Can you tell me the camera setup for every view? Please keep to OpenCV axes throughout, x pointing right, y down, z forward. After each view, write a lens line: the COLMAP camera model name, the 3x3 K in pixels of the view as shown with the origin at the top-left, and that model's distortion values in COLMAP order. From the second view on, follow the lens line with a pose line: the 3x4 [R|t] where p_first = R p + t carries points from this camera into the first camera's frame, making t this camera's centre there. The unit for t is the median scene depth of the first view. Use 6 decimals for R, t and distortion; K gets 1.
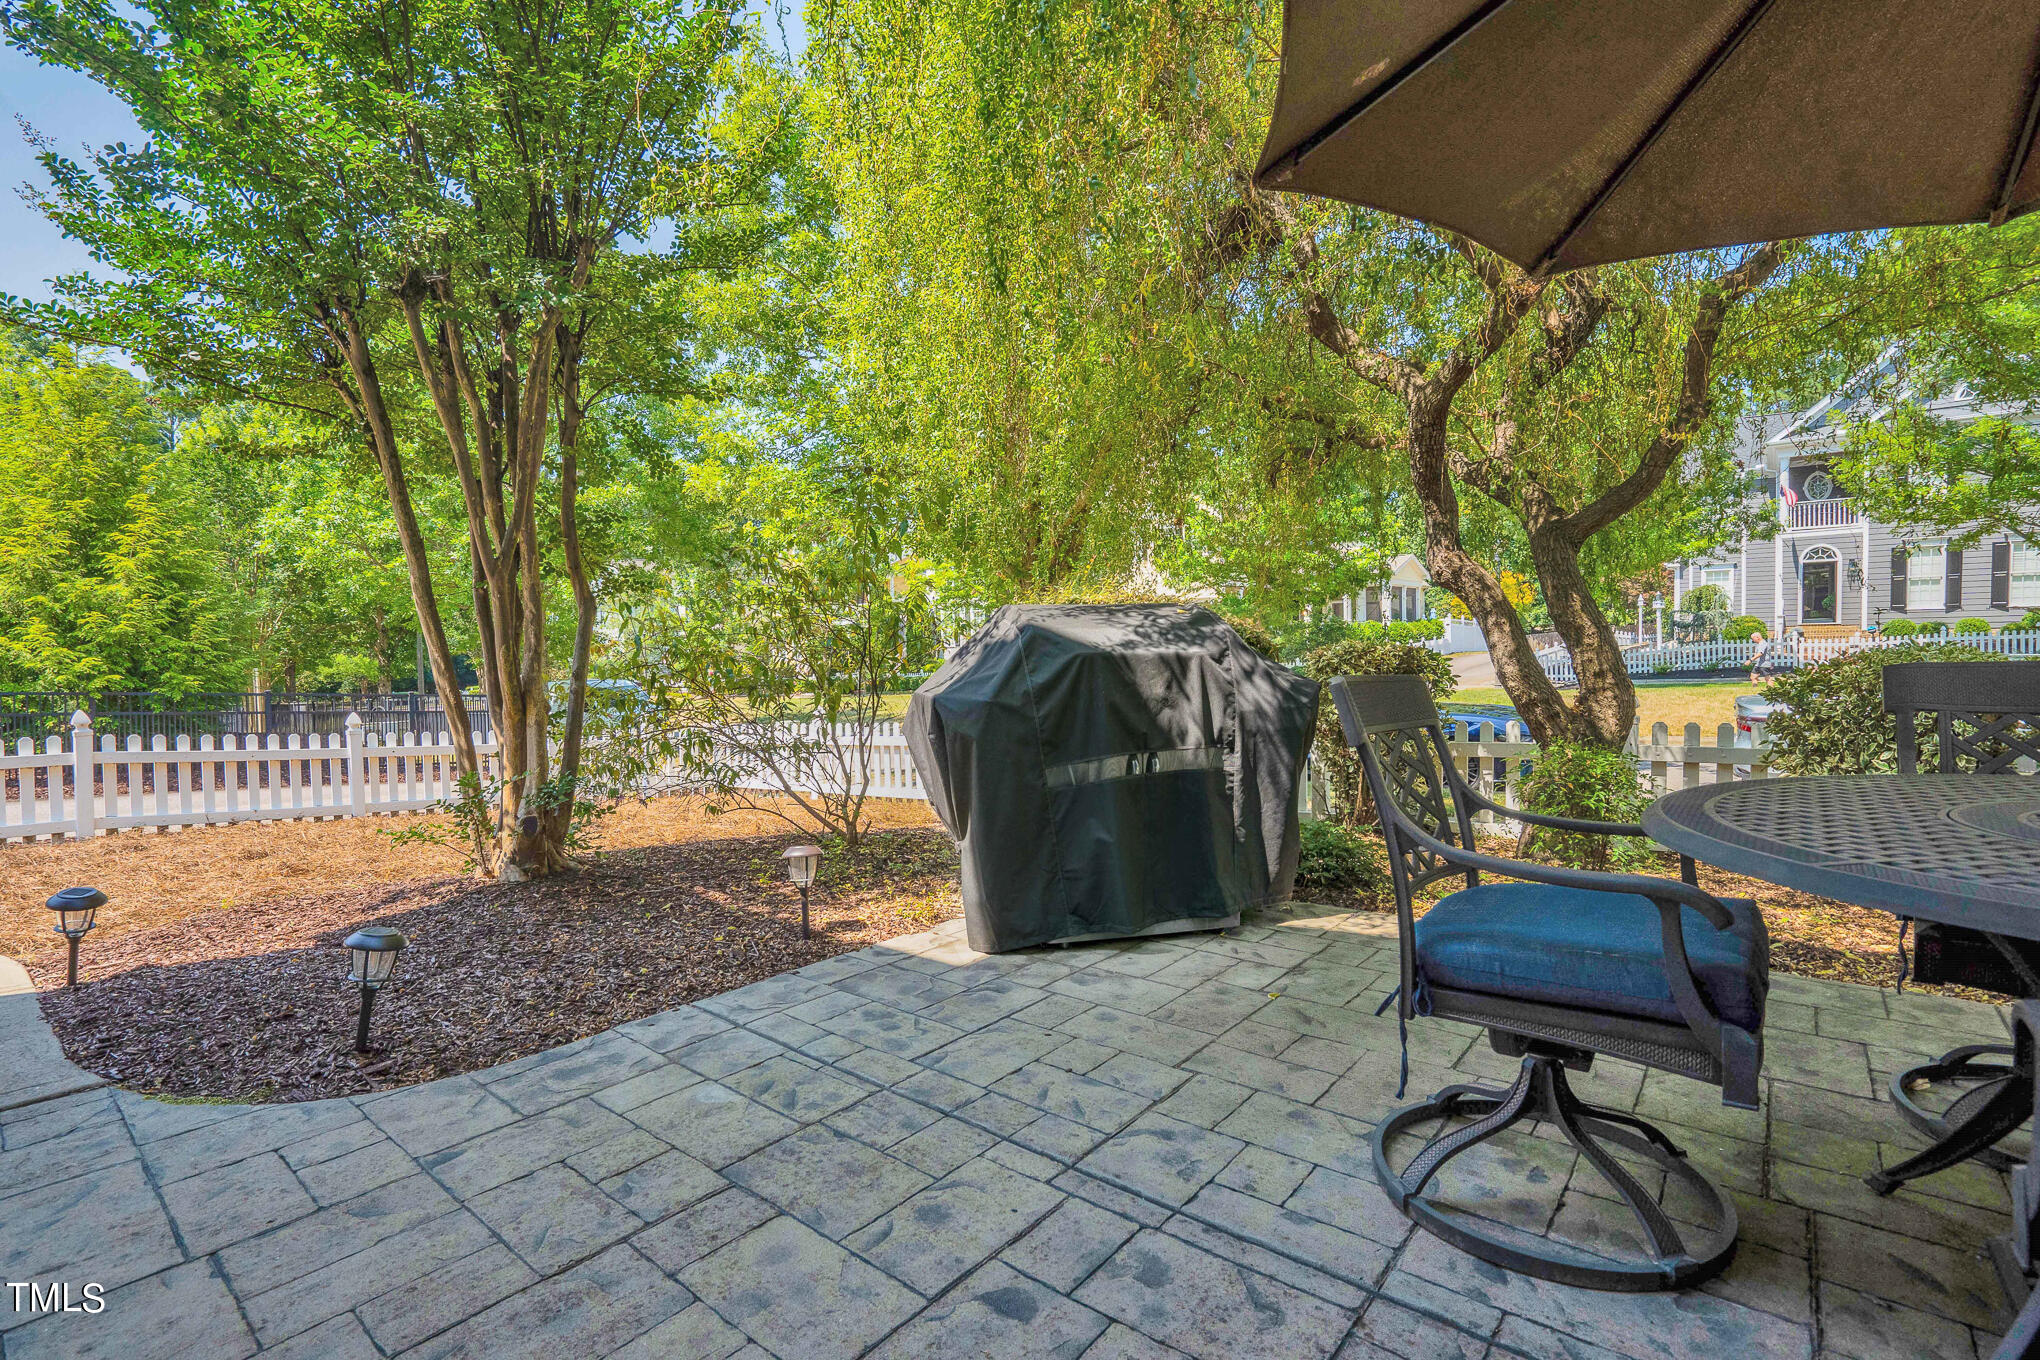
lens RADIAL K [[964.0, 0, 1020.7], [0, 964.0, 672.6], [0, 0, 1]] dist [-0.049075, 0.017663]
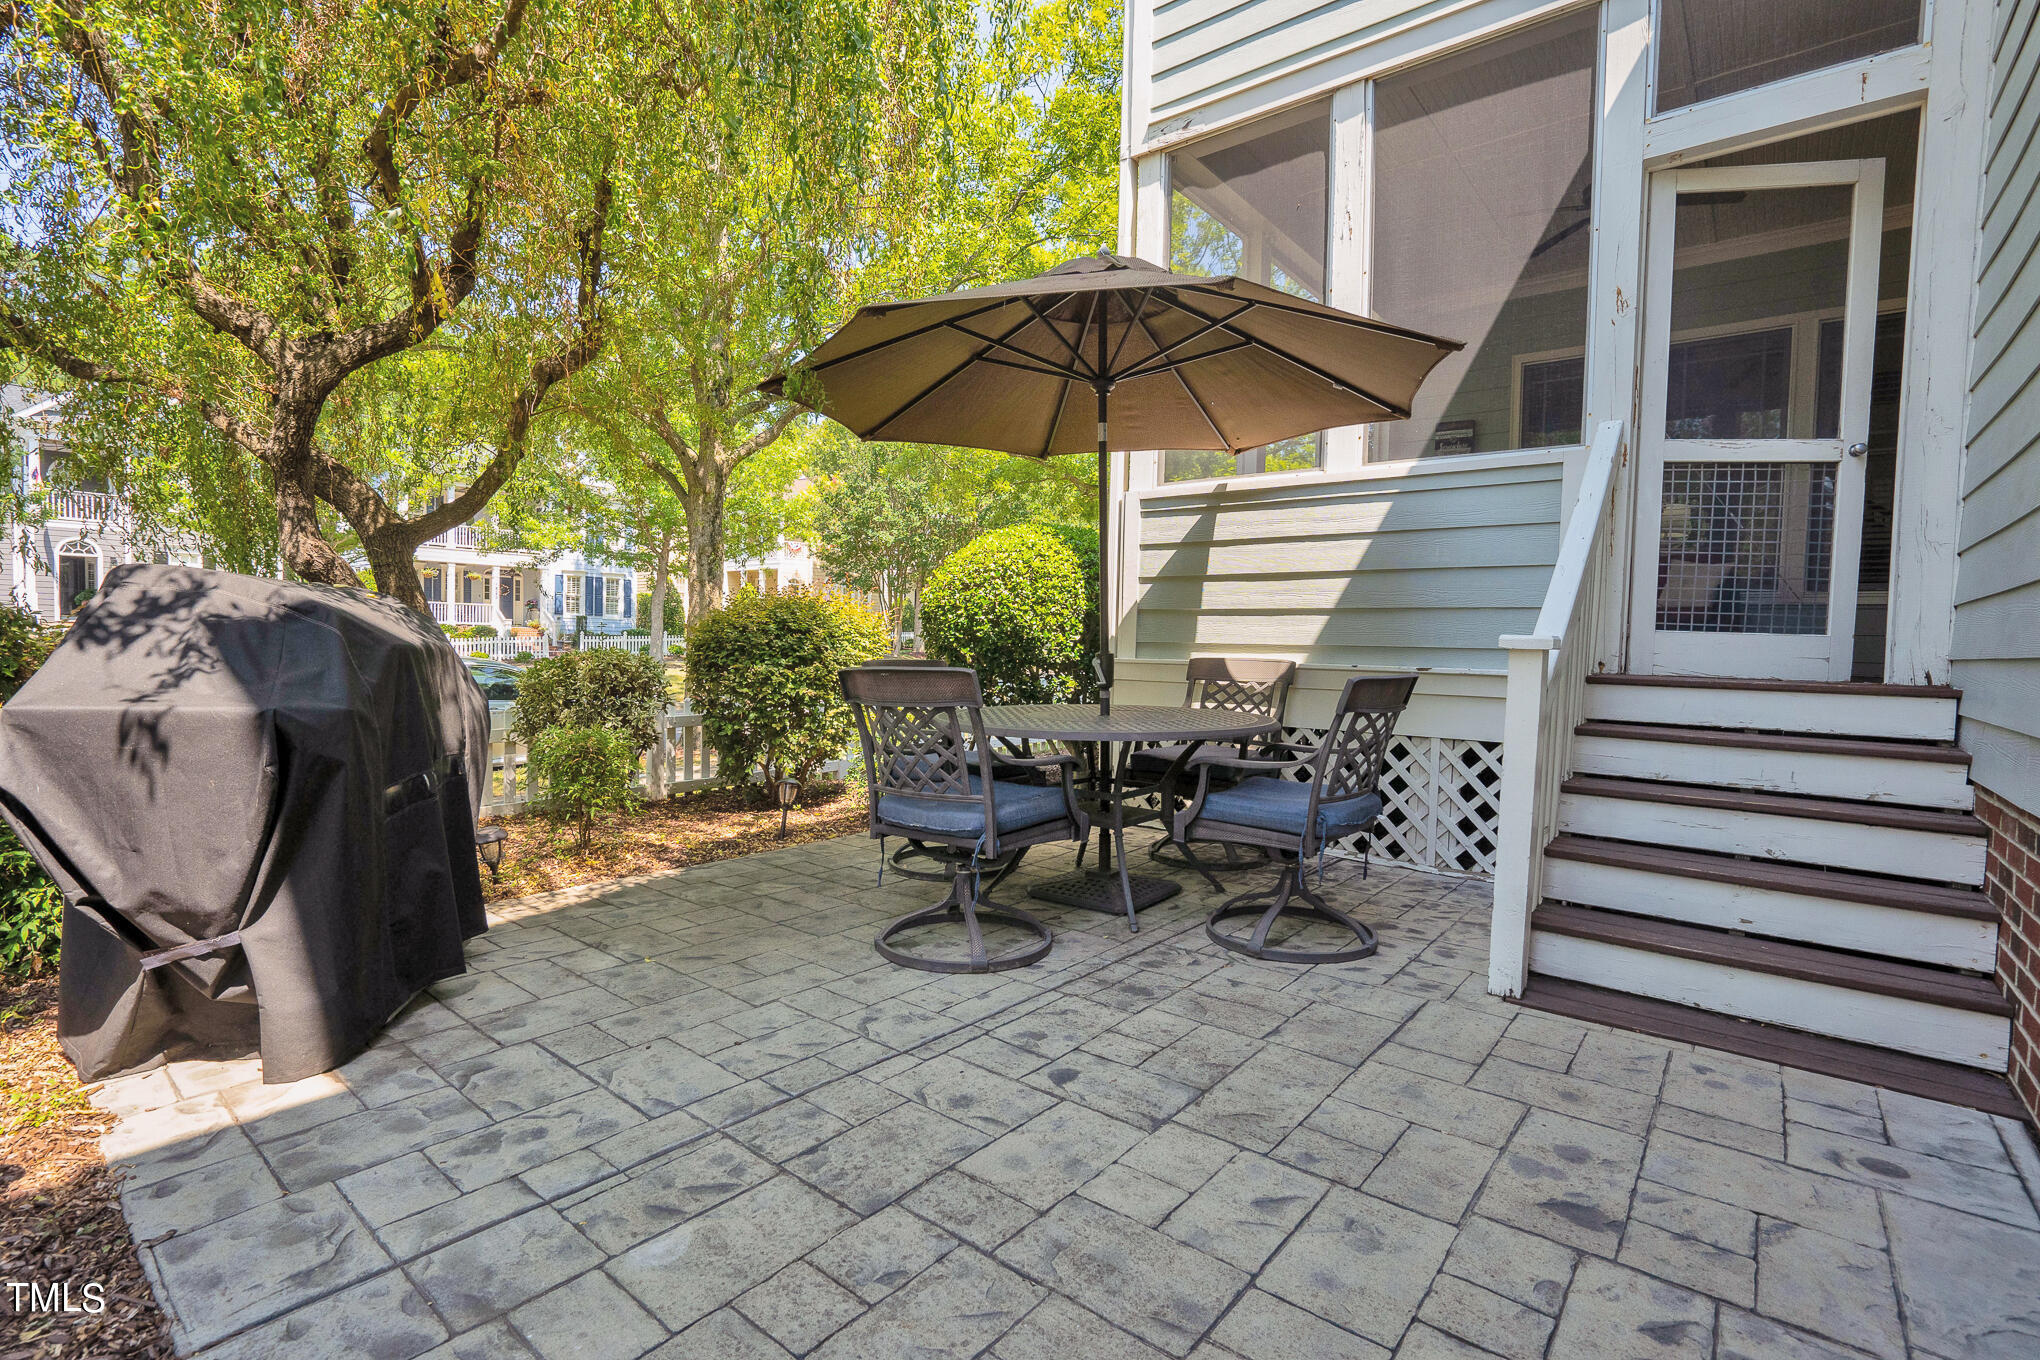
lens RADIAL K [[964.0, 0, 1023.7], [0, 964.0, 675.0], [0, 0, 1]] dist [-0.049075, 0.017663]
pose [[-0.035001, -0.005417, 0.999373, -0.932030], [0.005183, 0.999971, 0.005602, 0.010330], [-0.999374, 0.005376, -0.034972, 0.677664]]
